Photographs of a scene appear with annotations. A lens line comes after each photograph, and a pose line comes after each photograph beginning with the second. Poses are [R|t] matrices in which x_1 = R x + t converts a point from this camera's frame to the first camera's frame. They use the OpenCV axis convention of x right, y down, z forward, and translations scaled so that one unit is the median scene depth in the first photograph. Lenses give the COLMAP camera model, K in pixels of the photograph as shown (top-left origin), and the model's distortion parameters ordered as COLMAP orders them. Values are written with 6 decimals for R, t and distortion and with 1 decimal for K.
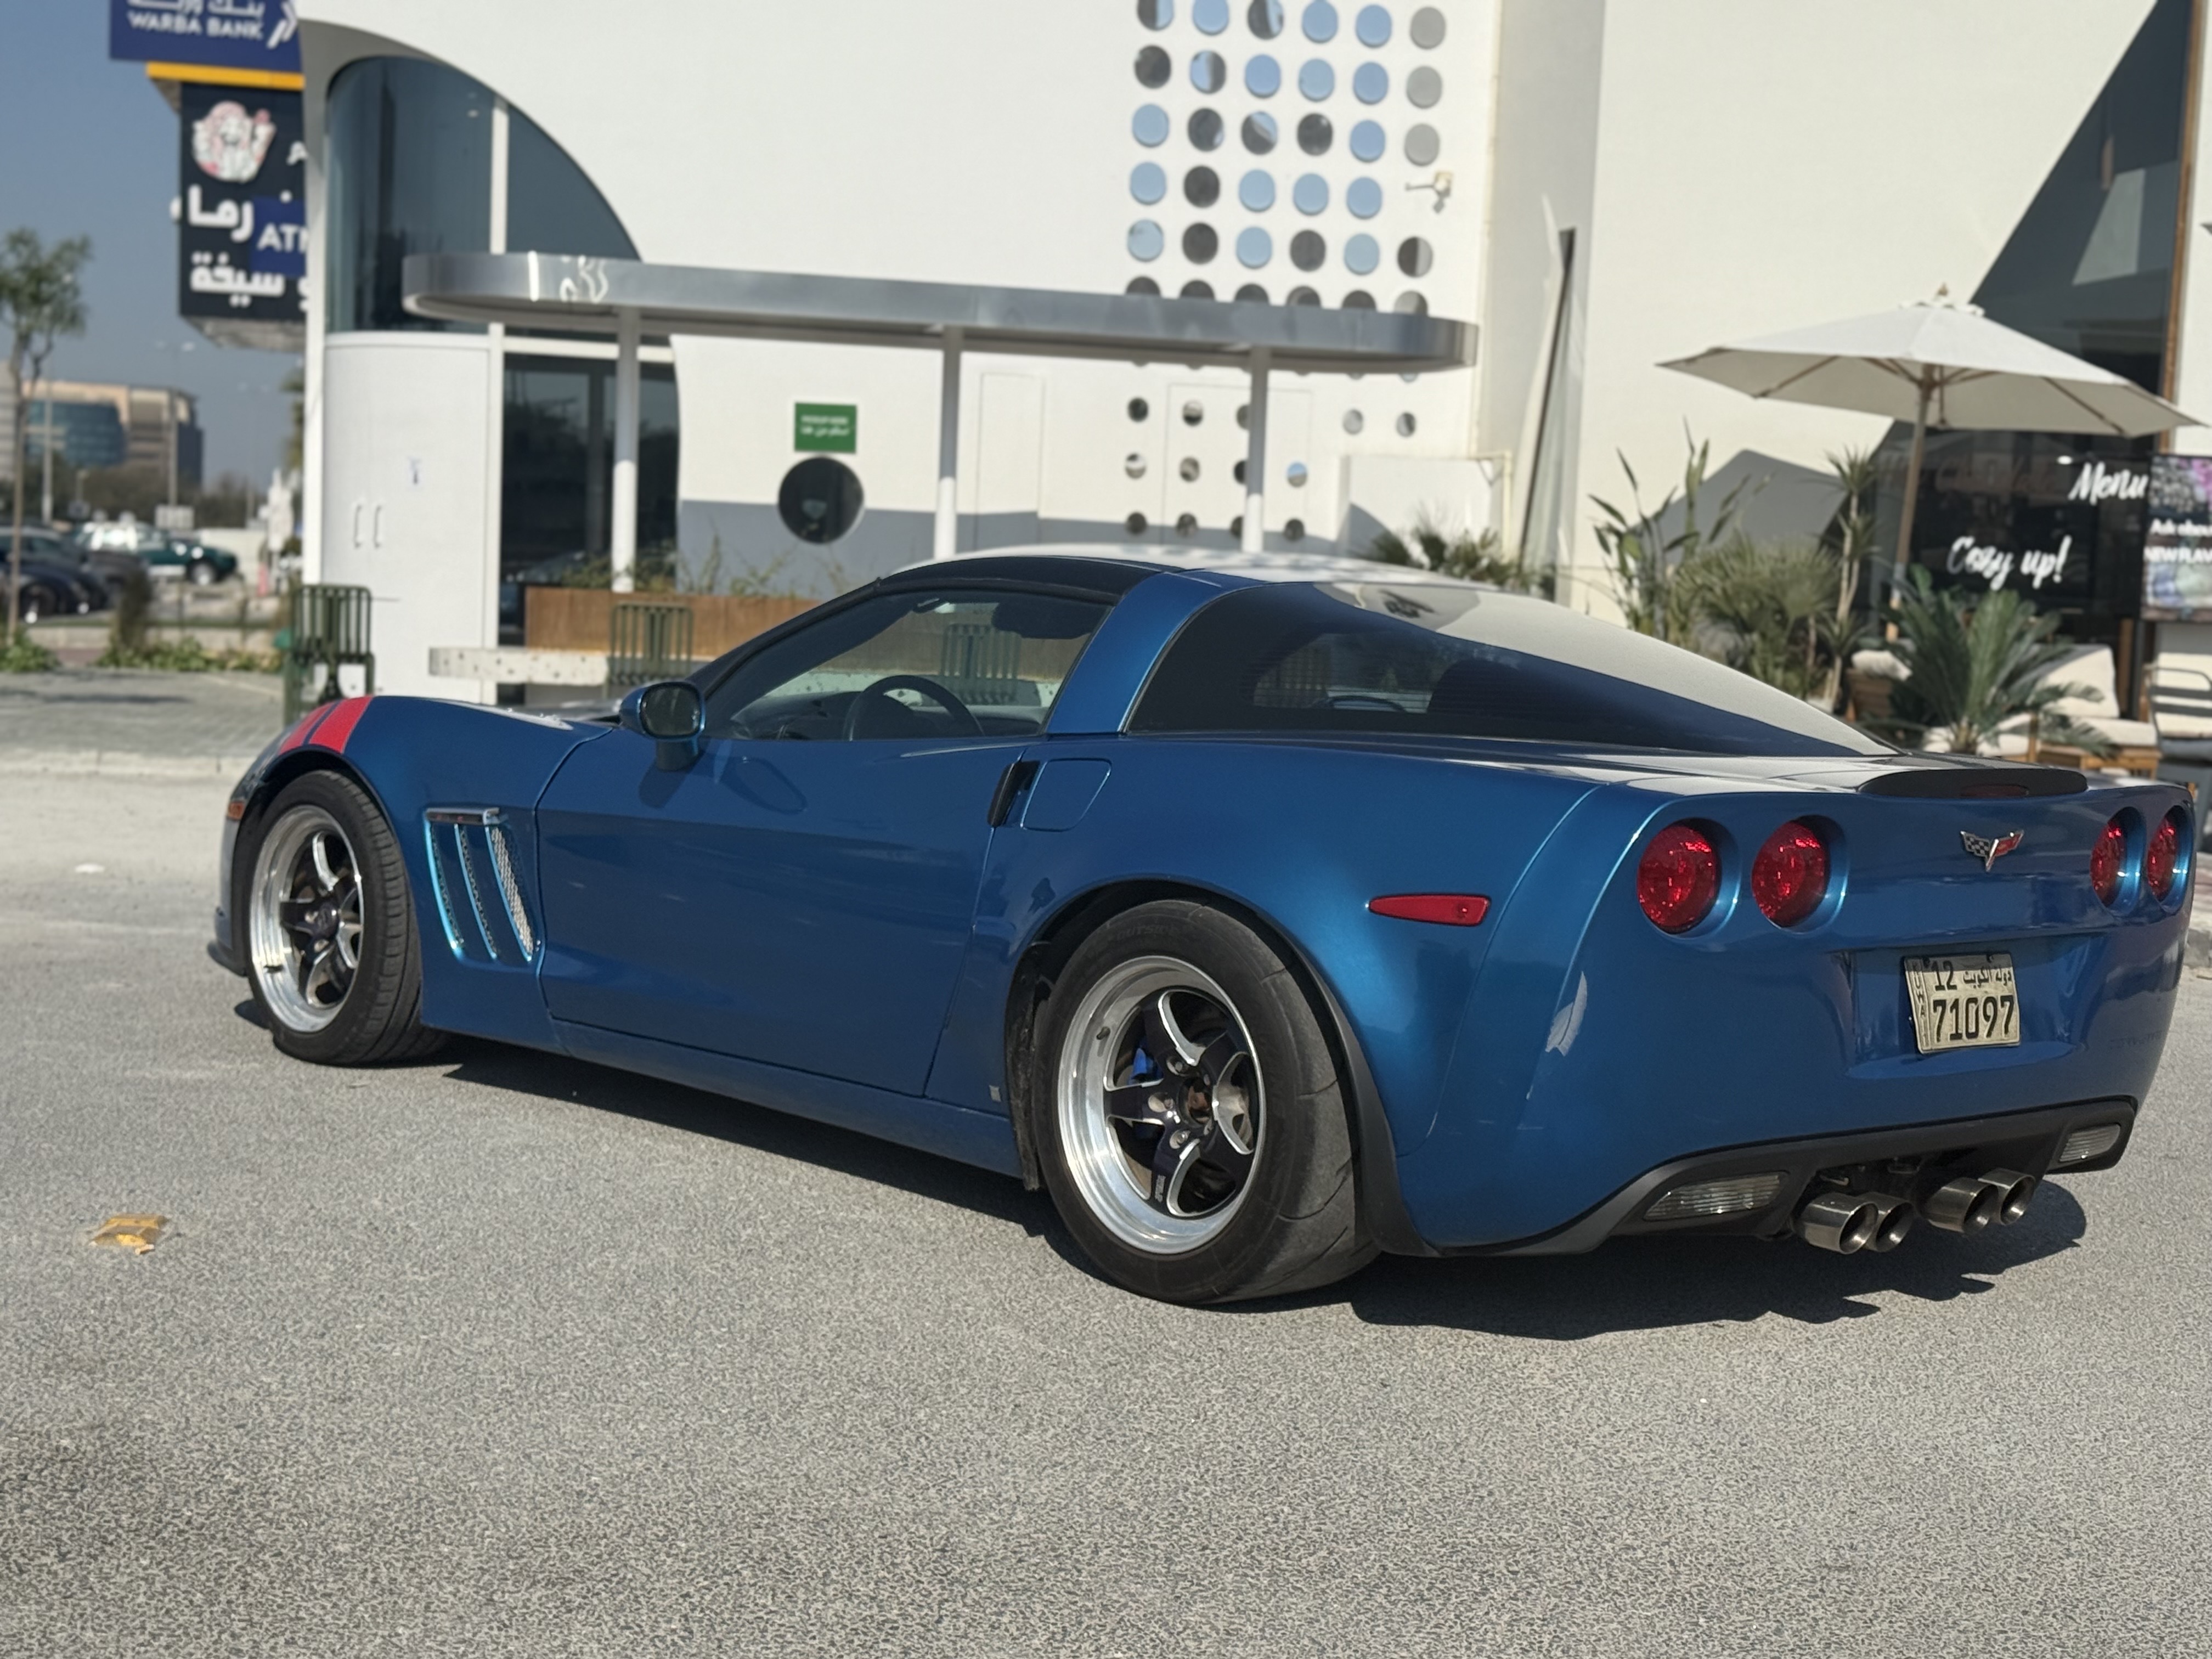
lens RADIAL K [[3238.4, 0, 1106.0], [0, 3238.4, 829.5], [0, 0, 1]] dist [0.188574, -0.441171]
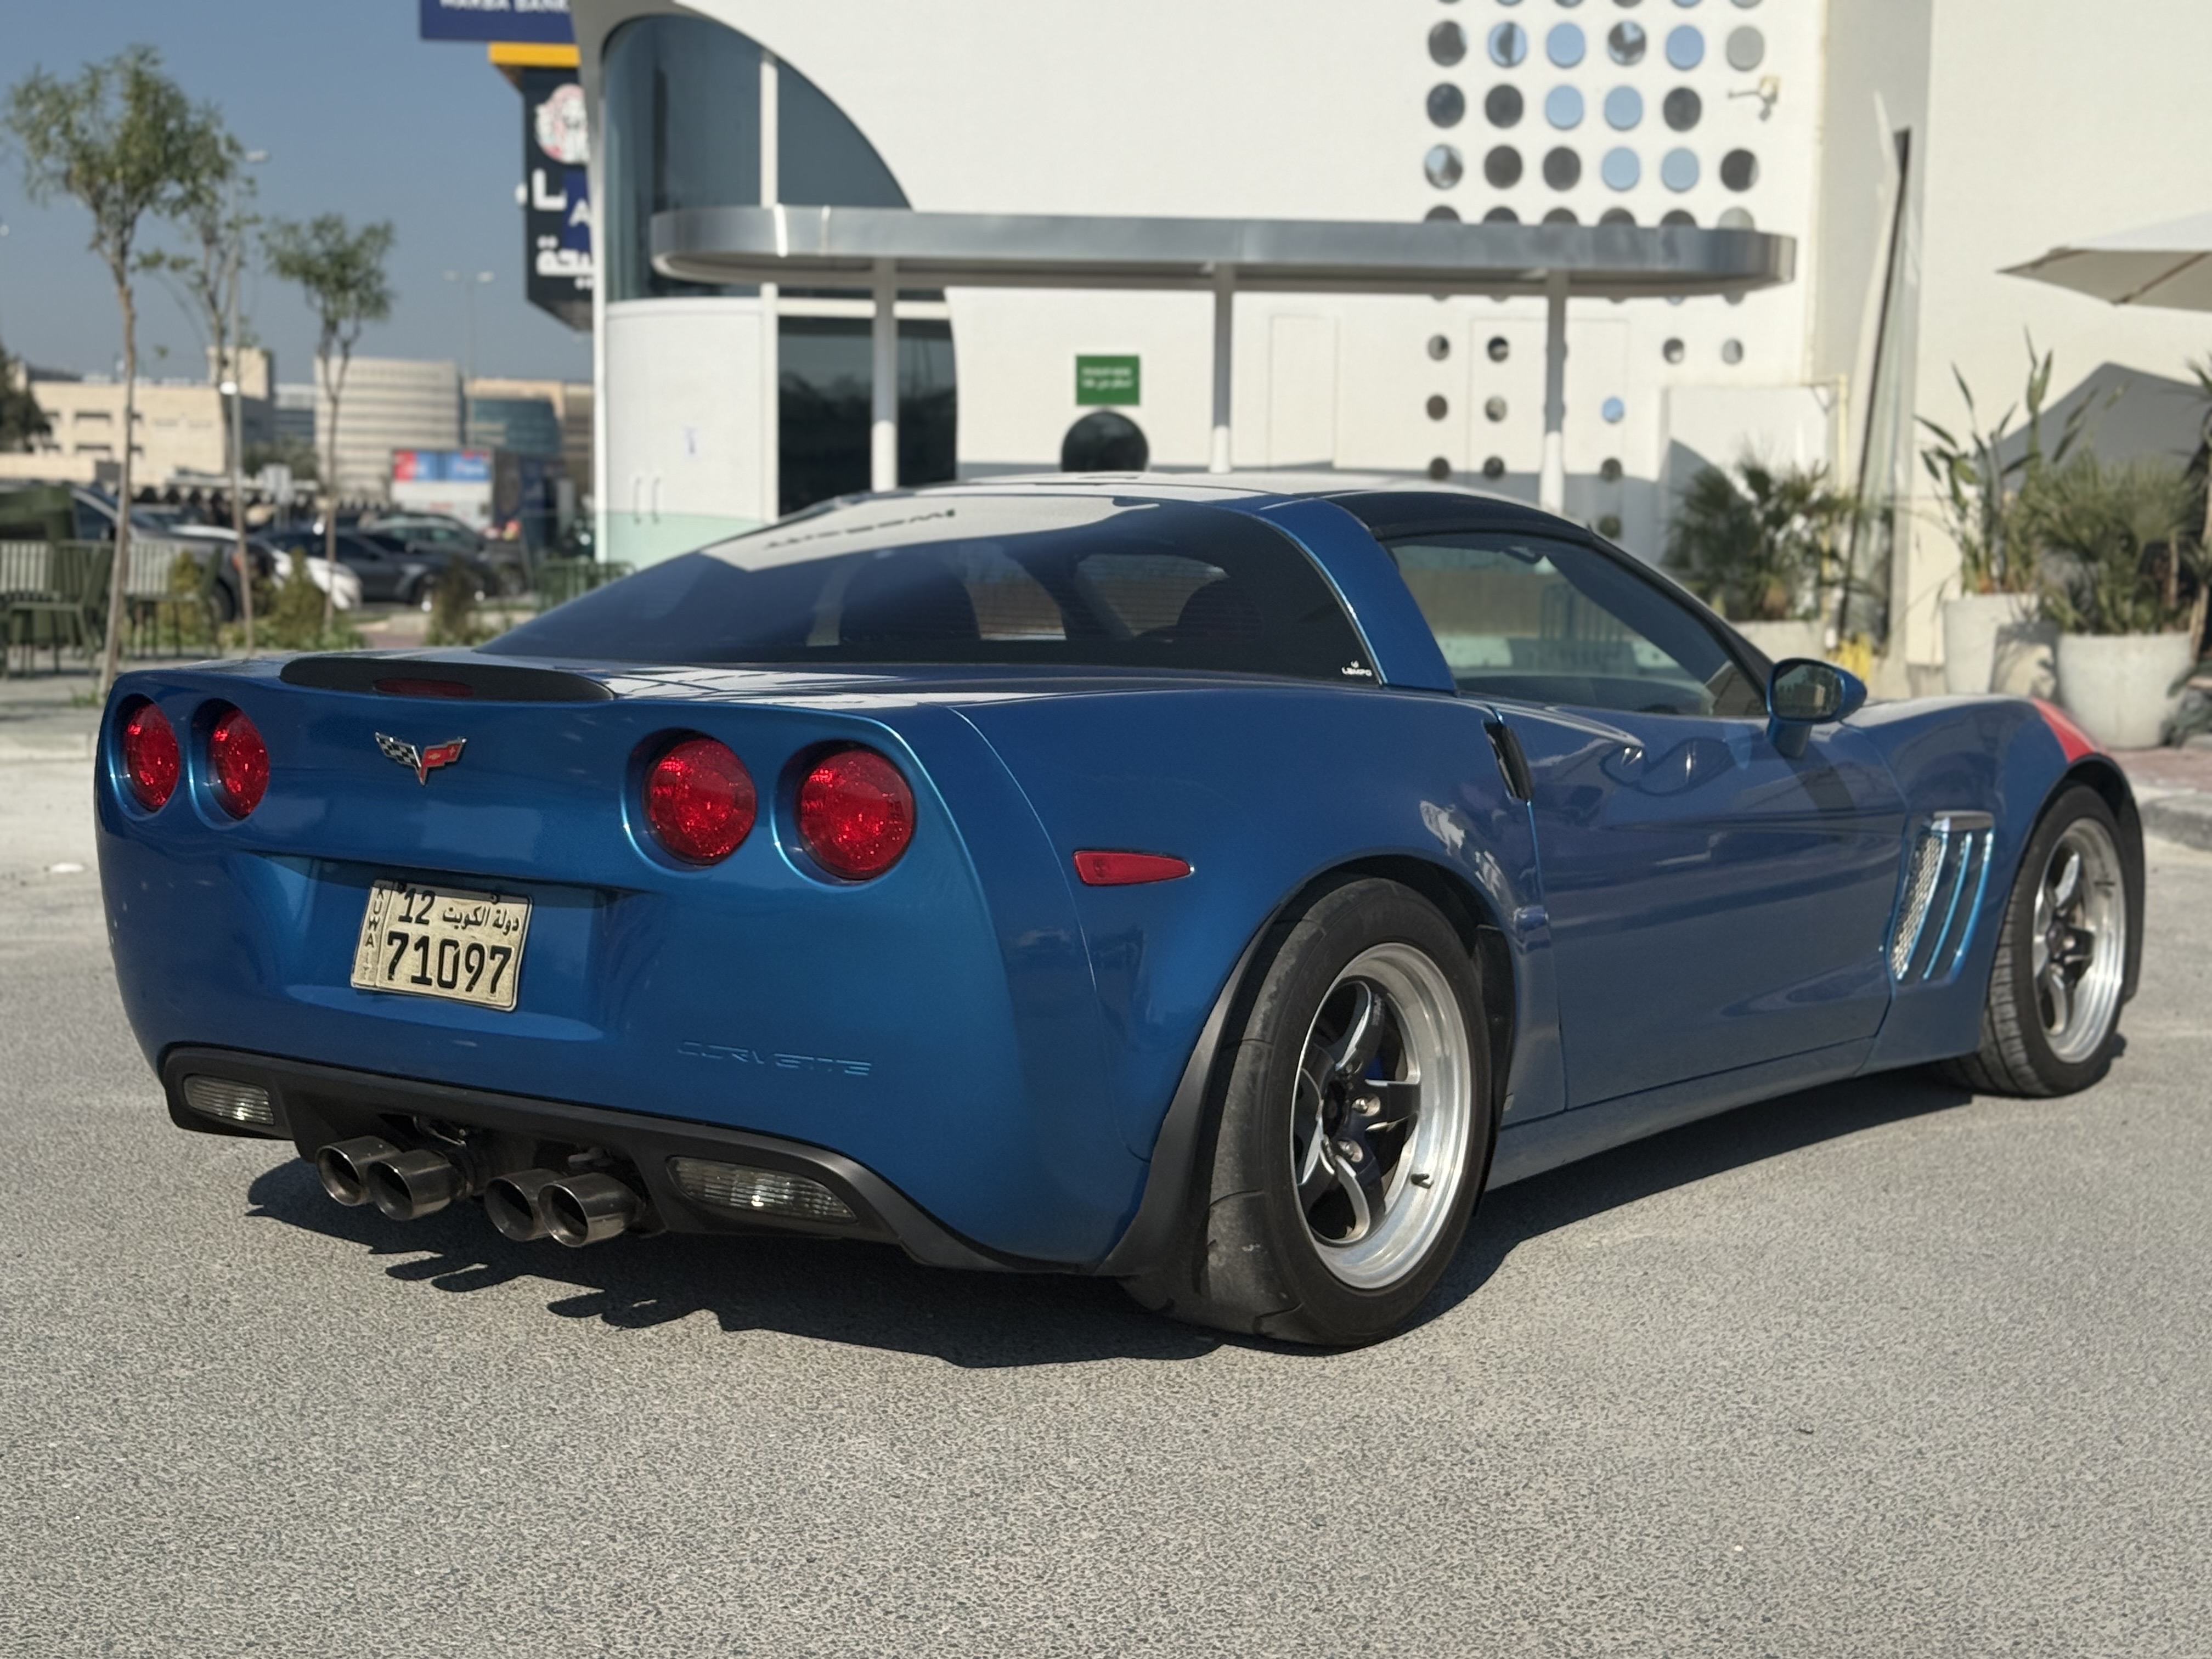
lens RADIAL K [[3229.3, 0, 1097.7], [0, 3229.3, 825.2], [0, 0, 1]] dist [0.182212, -0.397904]
pose [[0.991188, -0.019158, -0.131070, 0.033457], [0.020434, 0.999756, 0.008395, -0.000796], [0.130877, -0.010999, 0.991338, 0.055118]]
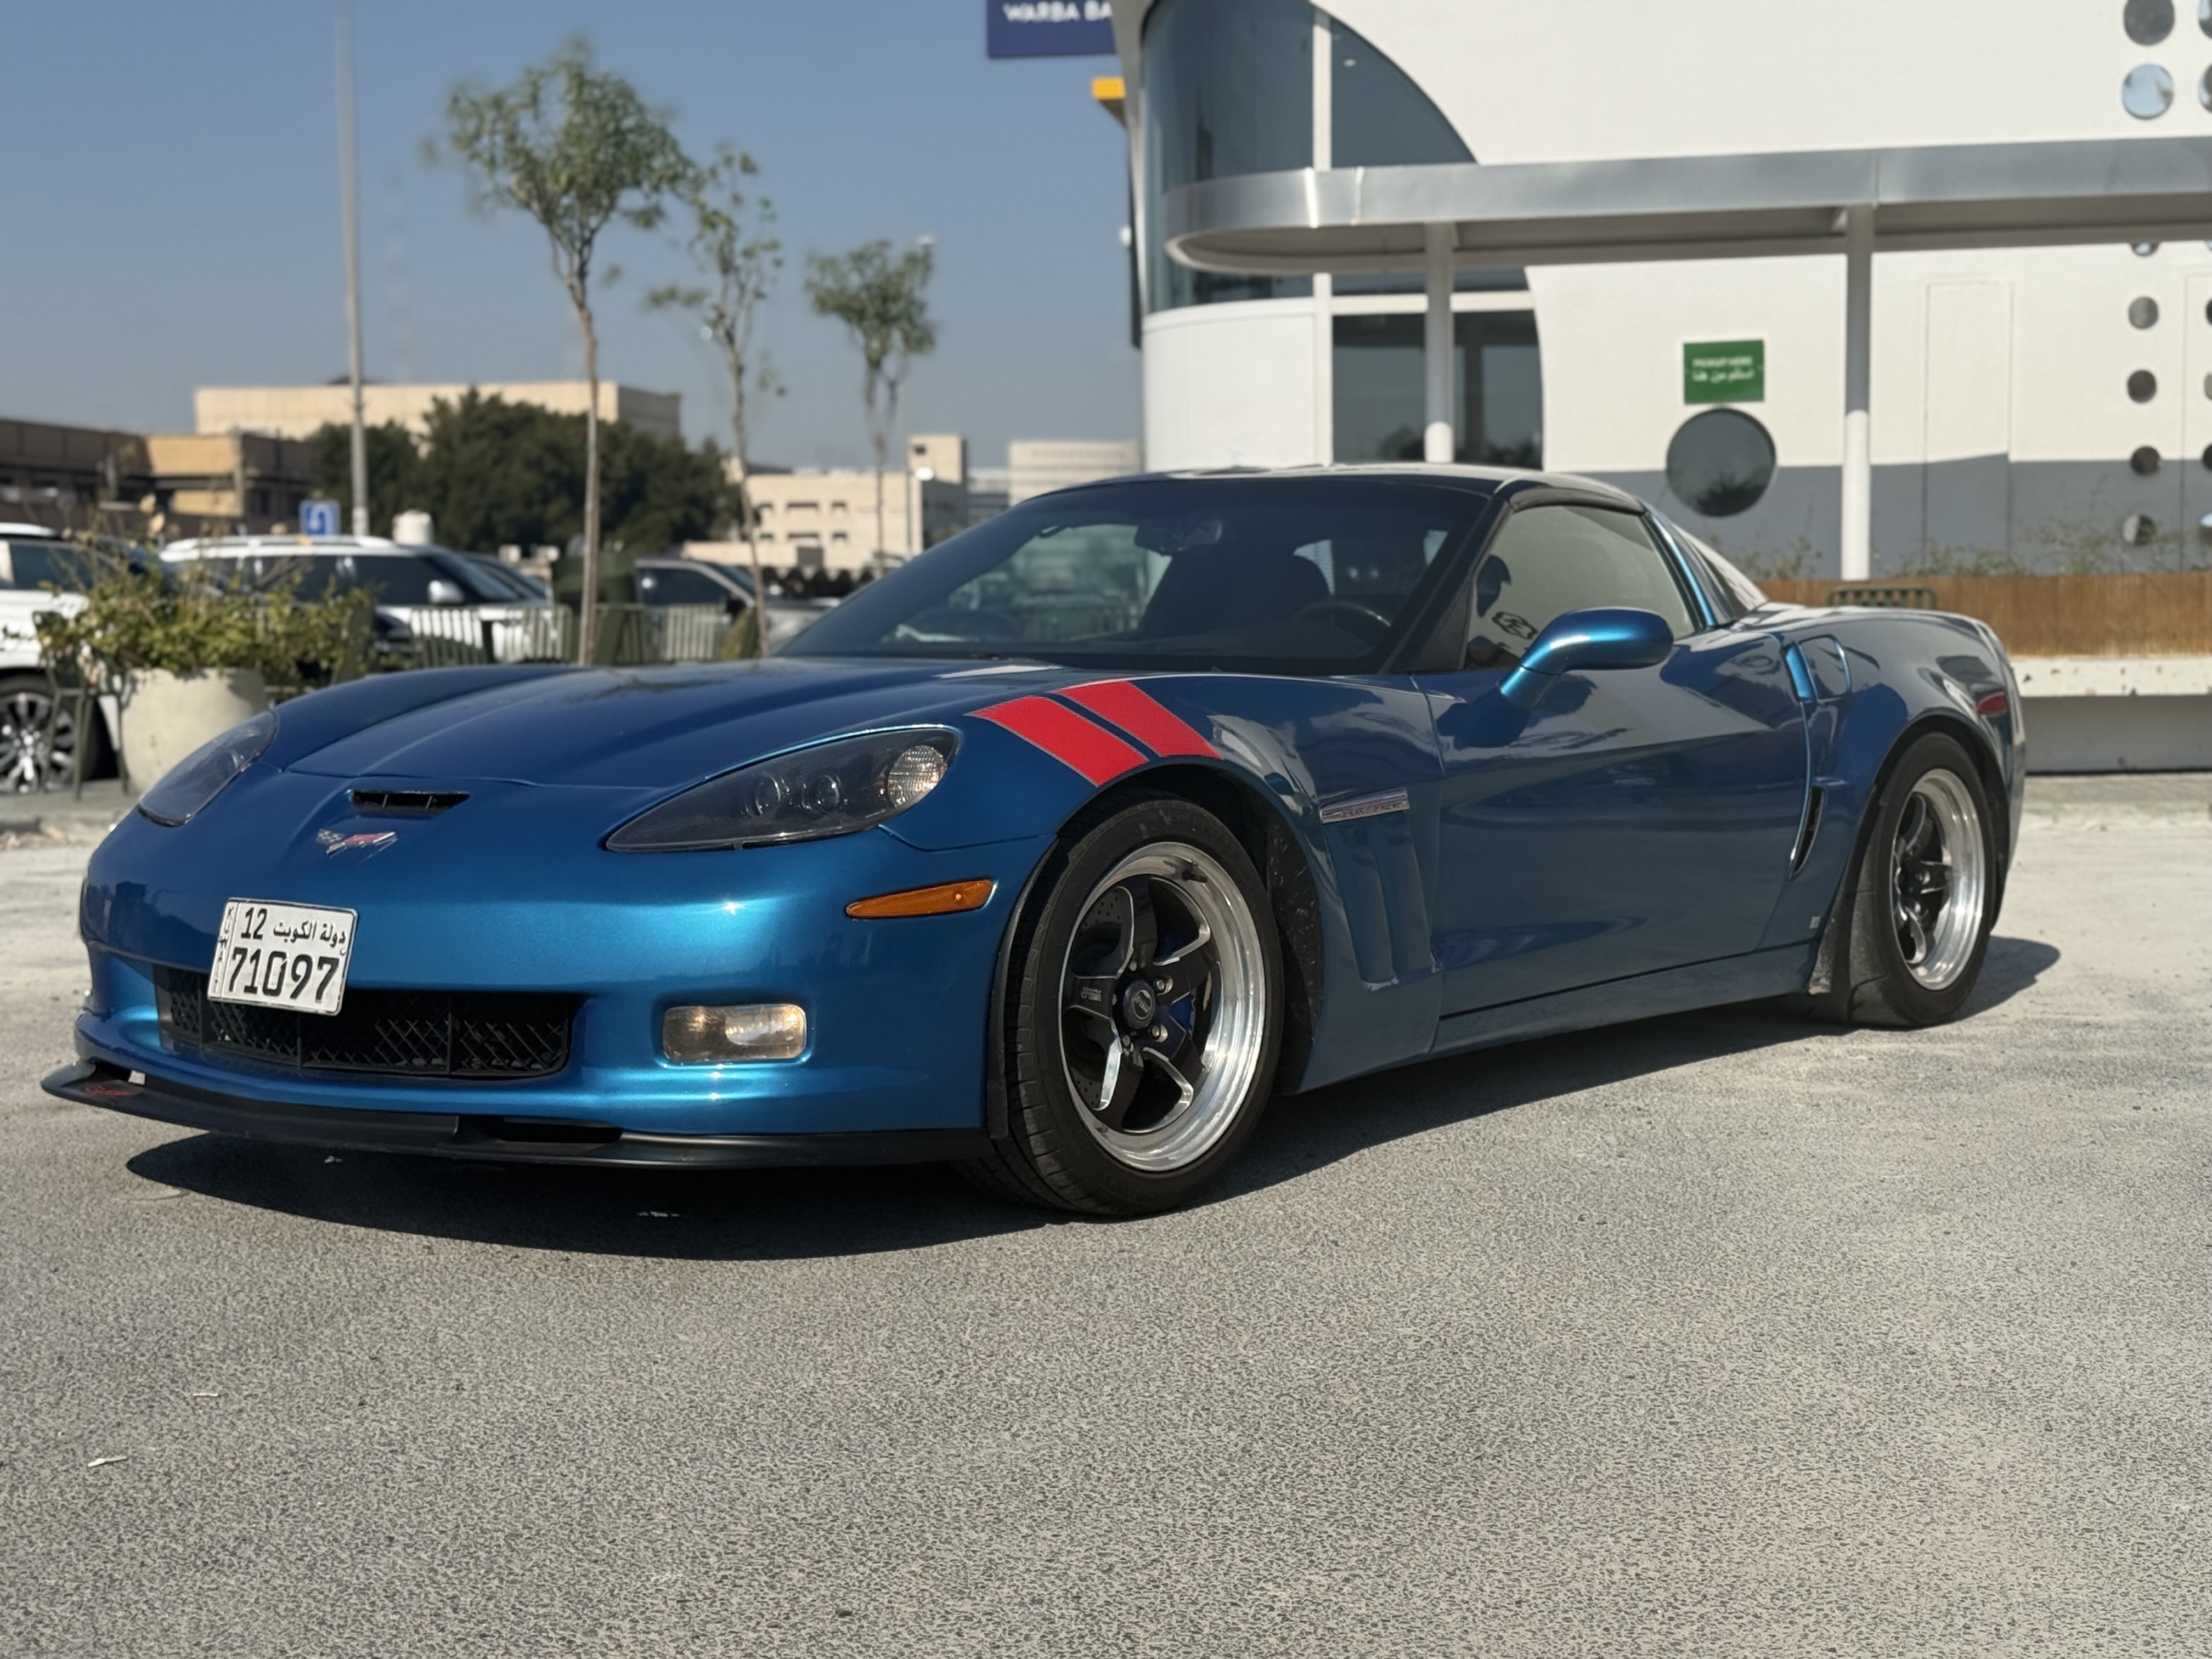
lens RADIAL K [[3229.3, 0, 1097.7], [0, 3229.3, 825.2], [0, 0, 1]] dist [0.182212, -0.397904]
pose [[0.942315, -0.034329, -0.332963, 0.031954], [0.030600, 0.999397, -0.016440, -0.003647], [0.333326, 0.005303, 0.942797, 0.195746]]
